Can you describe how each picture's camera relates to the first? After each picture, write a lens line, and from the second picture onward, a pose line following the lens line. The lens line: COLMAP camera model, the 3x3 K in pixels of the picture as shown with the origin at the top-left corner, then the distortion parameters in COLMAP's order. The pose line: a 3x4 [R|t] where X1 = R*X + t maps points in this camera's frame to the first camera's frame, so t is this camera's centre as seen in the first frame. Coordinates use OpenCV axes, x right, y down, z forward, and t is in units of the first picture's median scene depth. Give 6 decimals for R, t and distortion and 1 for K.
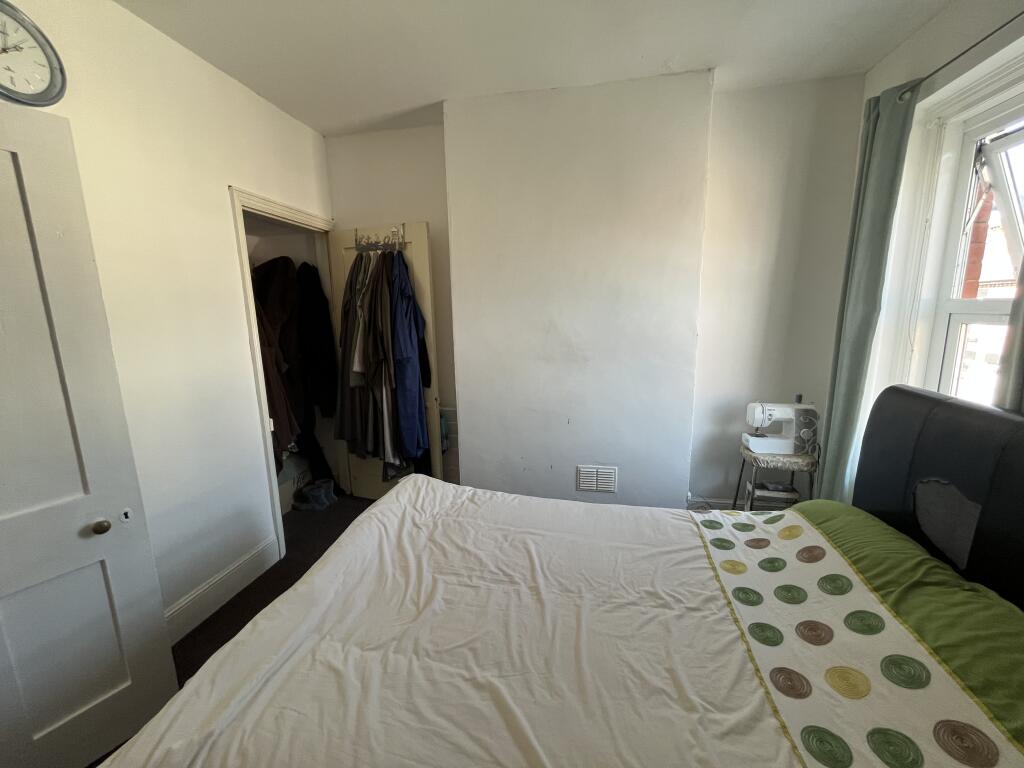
lens RADIAL K [[413.9, 0, 513.9], [0, 413.9, 385.0], [0, 0, 1]] dist [-0.001687, -0.000442]
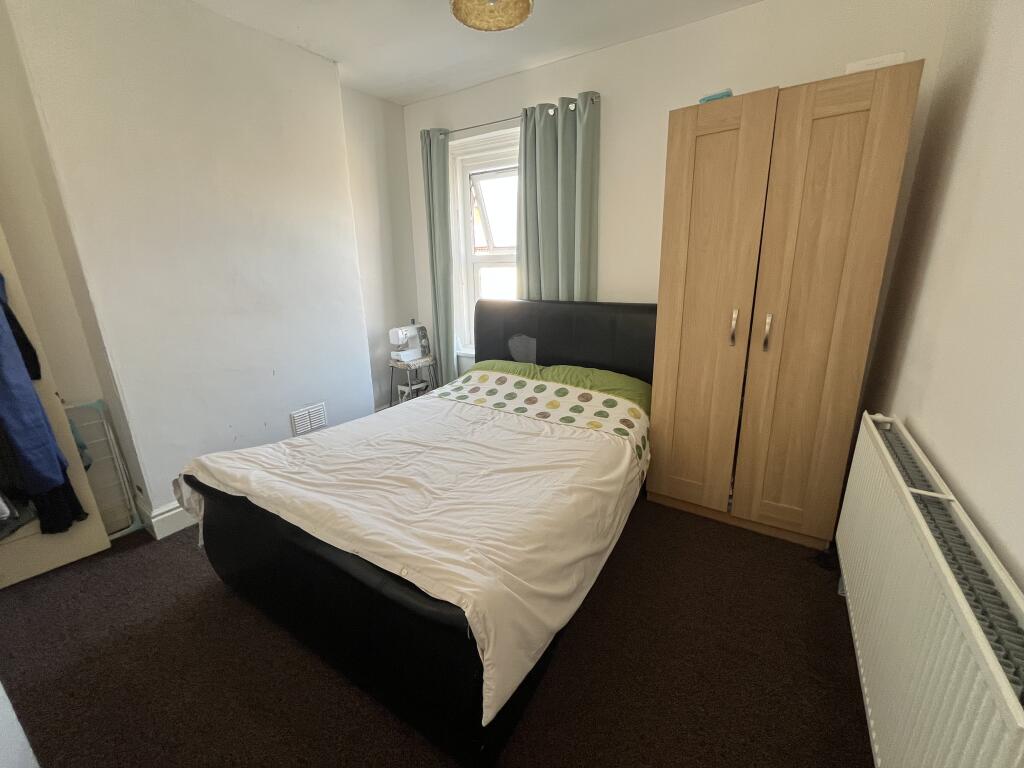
lens RADIAL K [[413.9, 0, 513.9], [0, 413.9, 385.0], [0, 0, 1]] dist [-0.001687, -0.000442]
pose [[0.362653, -0.250442, 0.897642, -0.806854], [0.179221, 0.963977, 0.196543, 0.034276], [-0.914529, 0.089600, 0.394473, 0.115426]]
